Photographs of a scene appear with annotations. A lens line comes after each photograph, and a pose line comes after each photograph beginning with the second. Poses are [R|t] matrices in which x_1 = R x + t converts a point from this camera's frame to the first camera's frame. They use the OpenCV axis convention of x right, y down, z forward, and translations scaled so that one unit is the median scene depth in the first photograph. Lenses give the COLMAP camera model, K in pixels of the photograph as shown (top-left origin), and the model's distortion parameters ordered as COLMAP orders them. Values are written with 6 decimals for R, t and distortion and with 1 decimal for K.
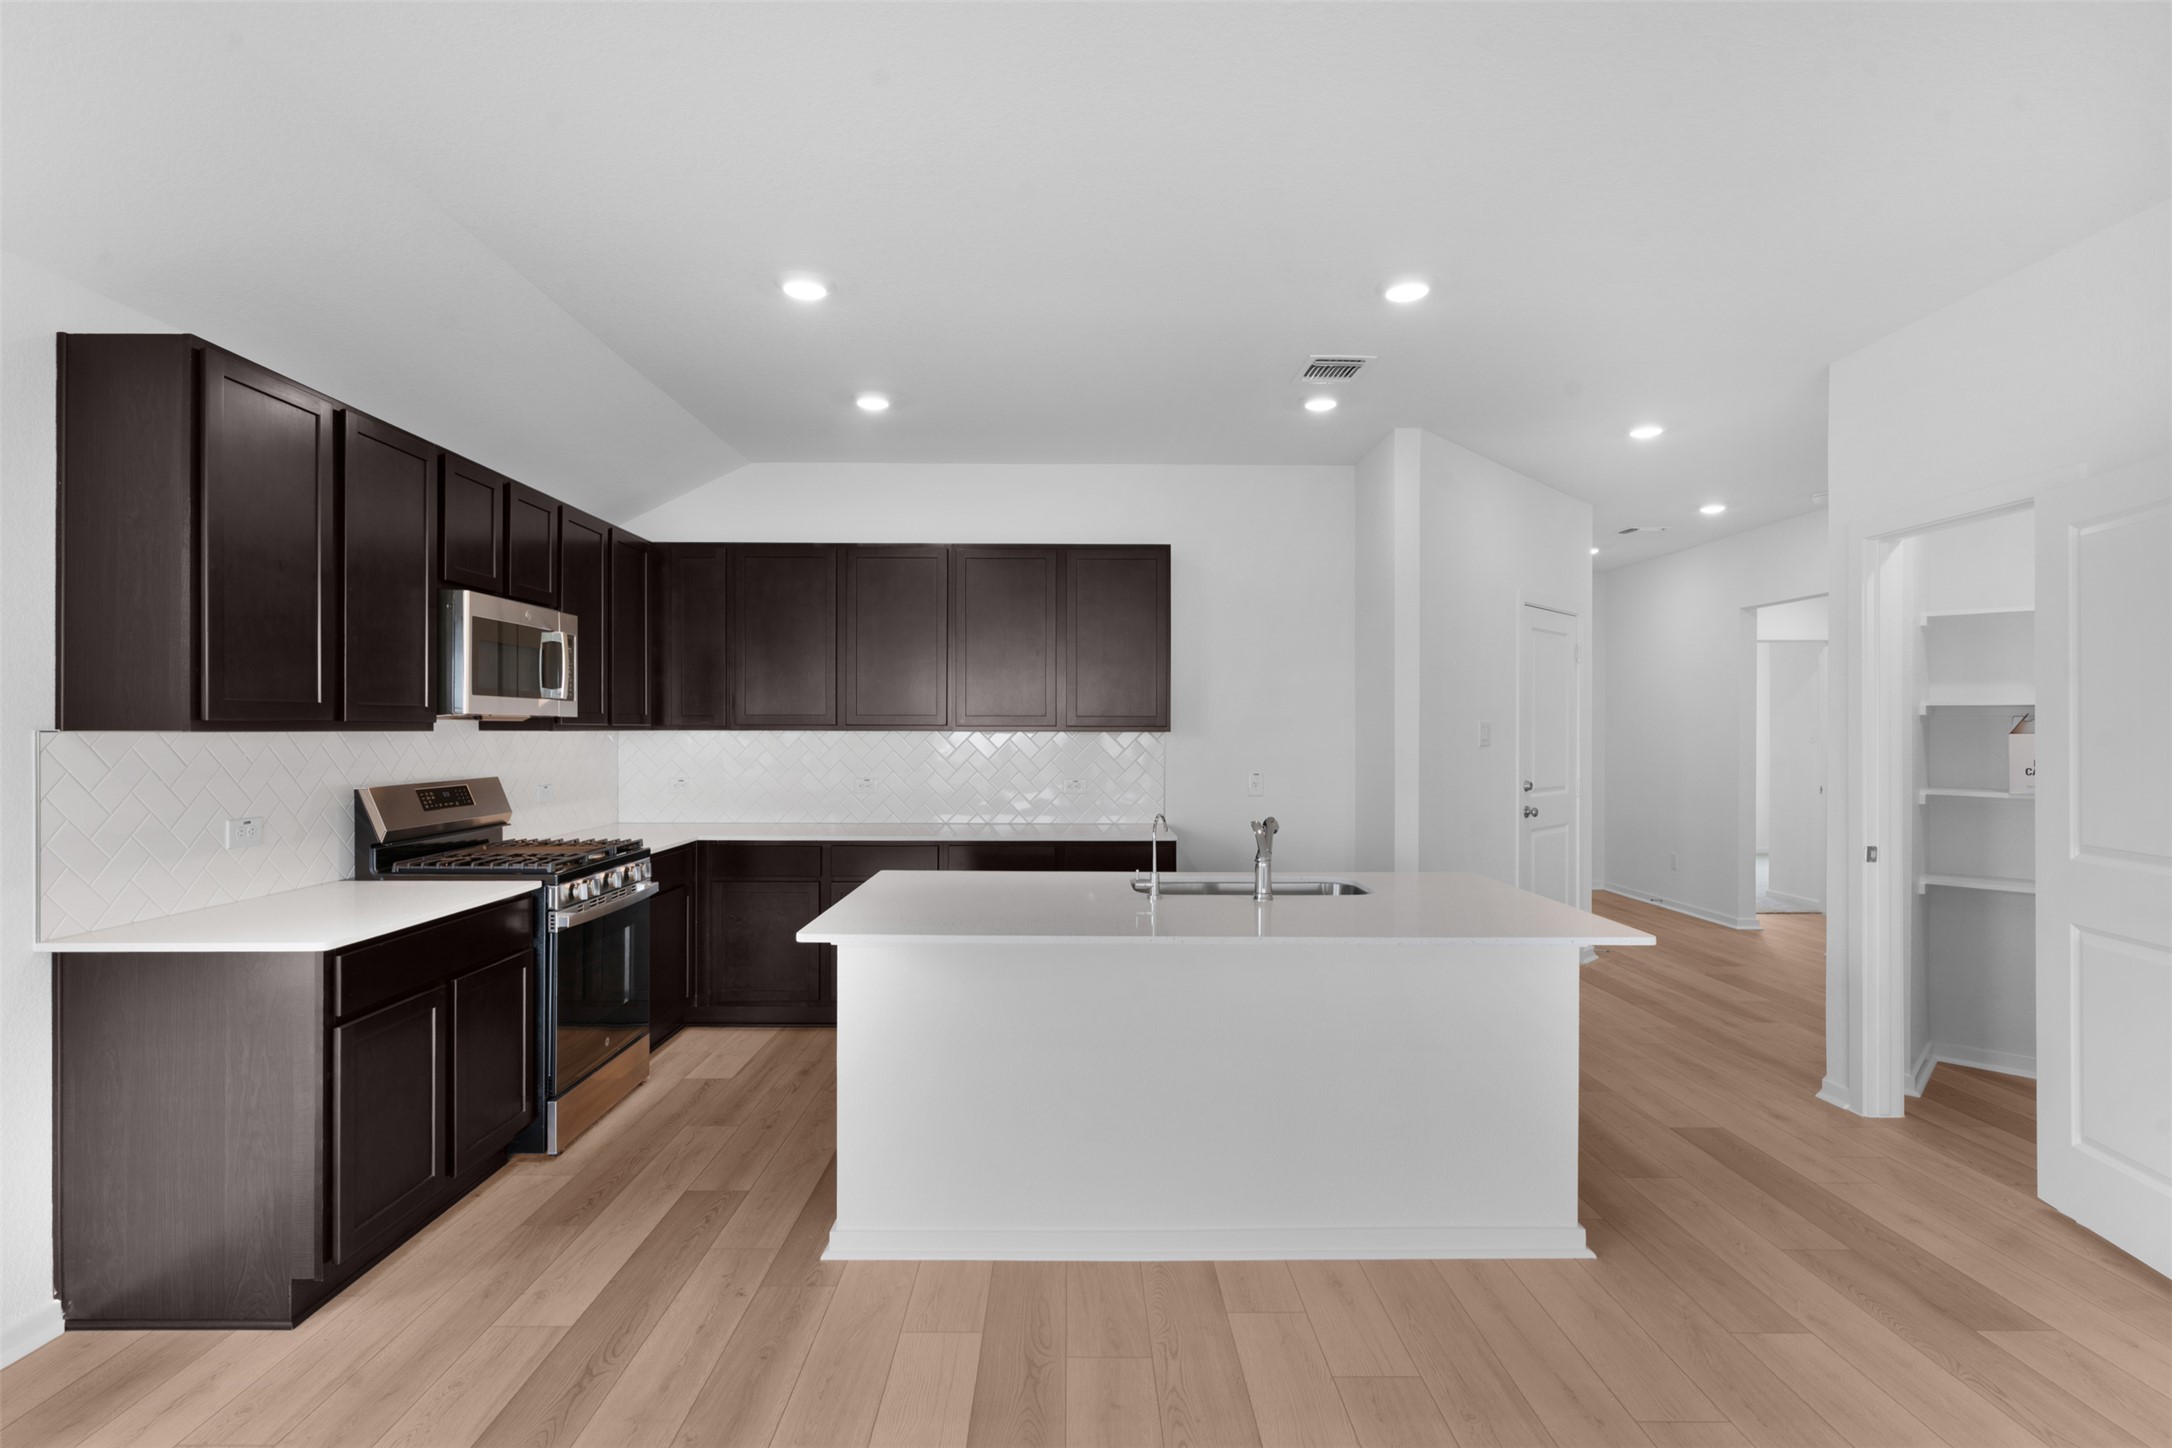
lens RADIAL K [[1051.9, 0, 1069.5], [0, 1051.9, 739.0], [0, 0, 1]] dist [0.002662, 0.000436]
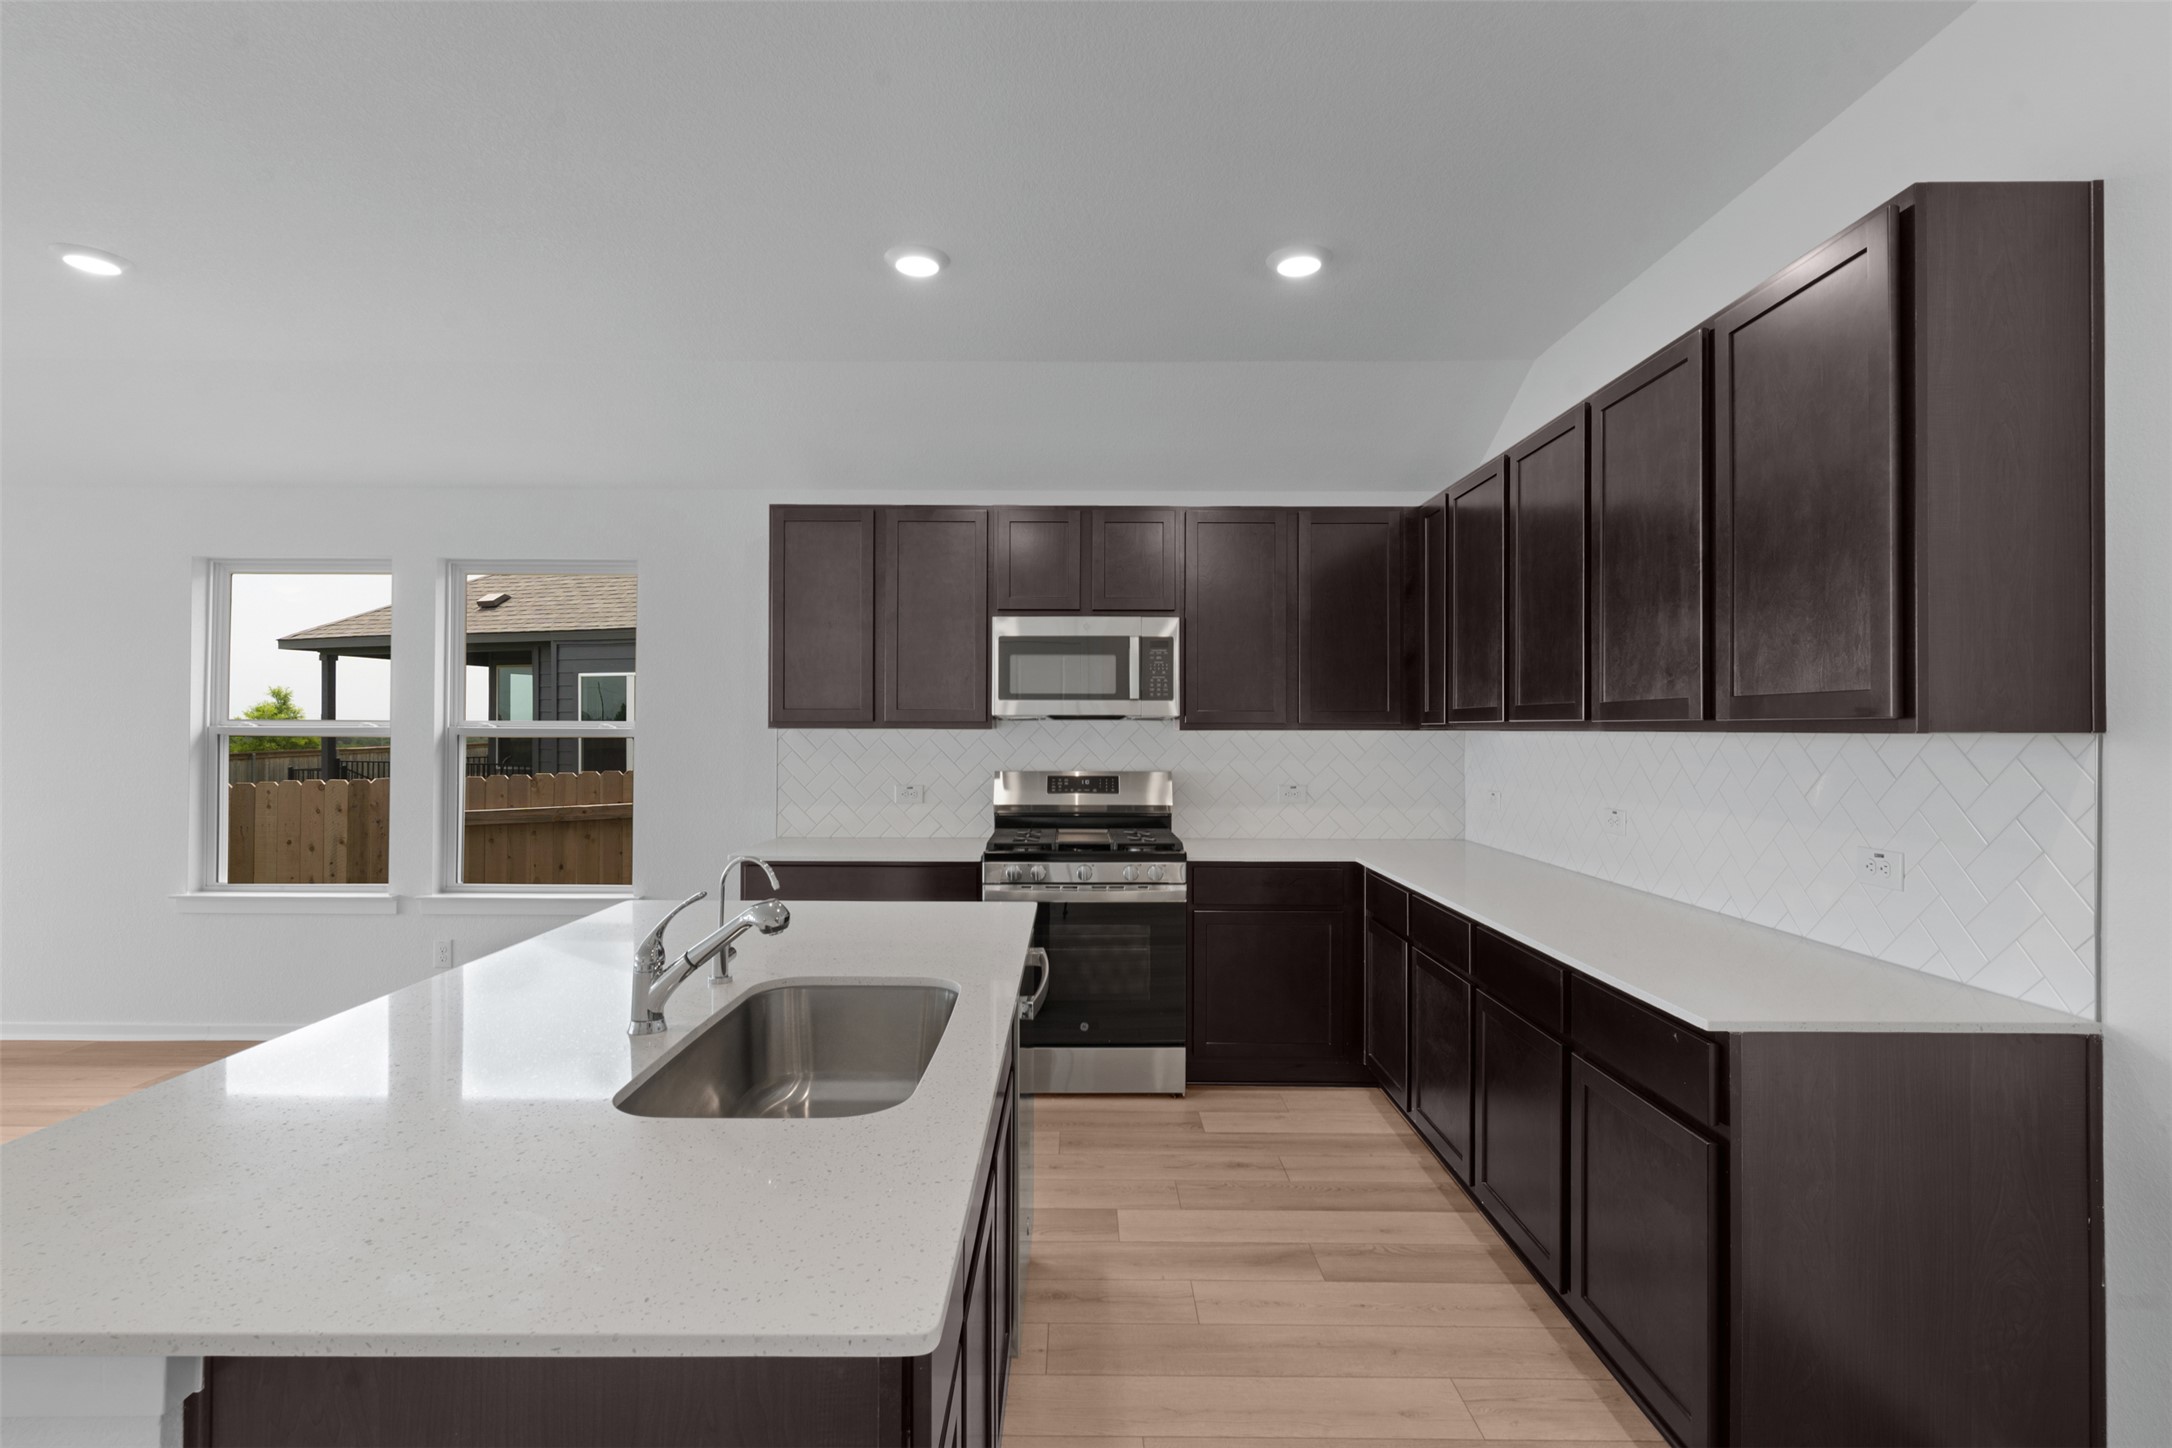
lens RADIAL K [[1051.9, 0, 1079.3], [0, 1051.9, 705.0], [0, 0, 1]] dist [0.002662, 0.000436]
pose [[-0.020521, -0.020090, -0.999588, 0.683528], [-0.007998, 0.999769, -0.019930, -0.012046], [0.999757, 0.007586, -0.020677, 1.132841]]
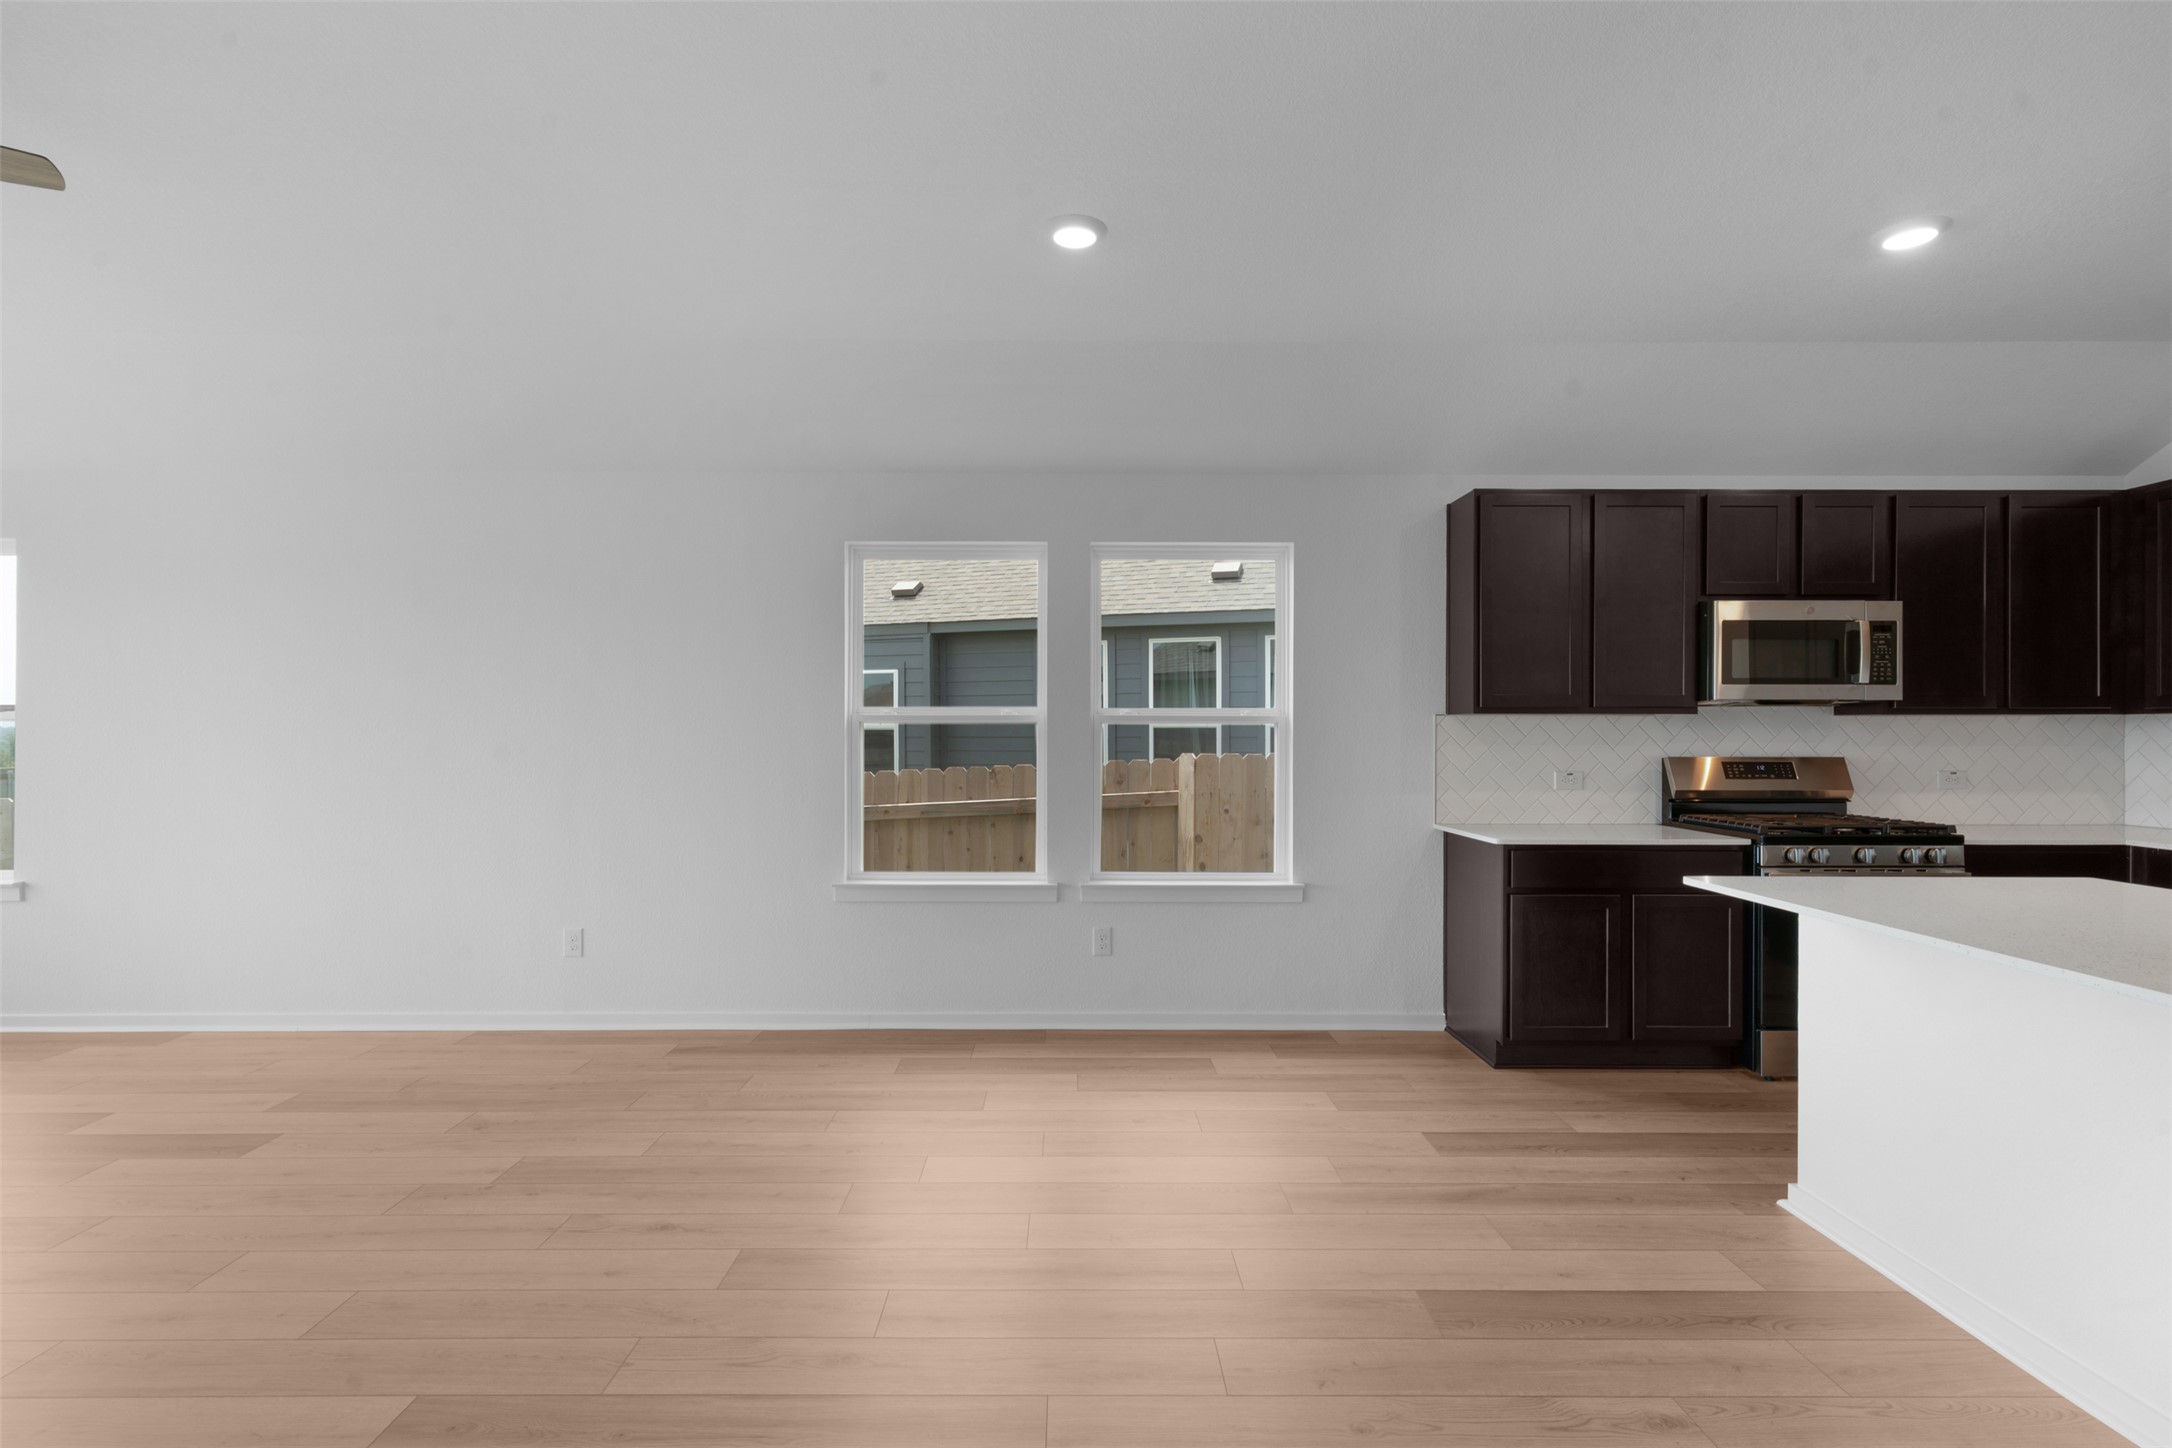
lens RADIAL K [[1051.9, 0, 1072.5], [0, 1051.9, 746.4], [0, 0, 1]] dist [0.002662, 0.000436]
pose [[0.005753, 0.014778, -0.999874, 0.676080], [-0.009109, 0.999850, 0.014726, 0.020044], [0.999942, 0.009023, 0.005887, 0.229134]]
